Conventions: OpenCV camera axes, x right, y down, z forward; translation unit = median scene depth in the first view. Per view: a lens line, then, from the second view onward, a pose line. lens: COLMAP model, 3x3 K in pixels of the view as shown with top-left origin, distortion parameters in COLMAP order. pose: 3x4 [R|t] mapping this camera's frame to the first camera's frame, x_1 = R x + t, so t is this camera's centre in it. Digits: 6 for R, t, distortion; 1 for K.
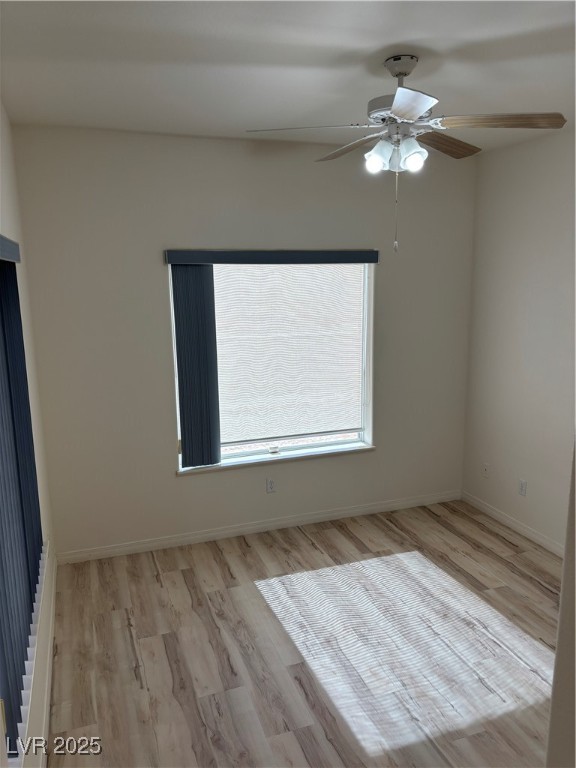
lens RADIAL K [[578.8, 0, 286.1], [0, 578.8, 386.7], [0, 0, 1]] dist [0.036872, -0.024663]
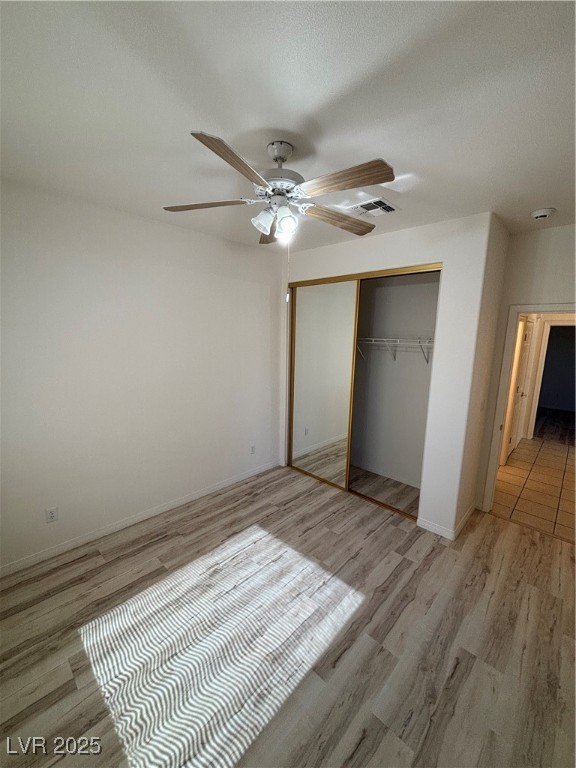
lens RADIAL K [[309.2, 0, 286.8], [0, 309.2, 383.1], [0, 0, 1]] dist [0.002834, 0.000878]
pose [[-0.444829, -0.141416, 0.884381, -0.377773], [0.150156, 0.961703, 0.229306, -0.185350], [-0.882939, 0.234797, -0.406558, 1.112592]]
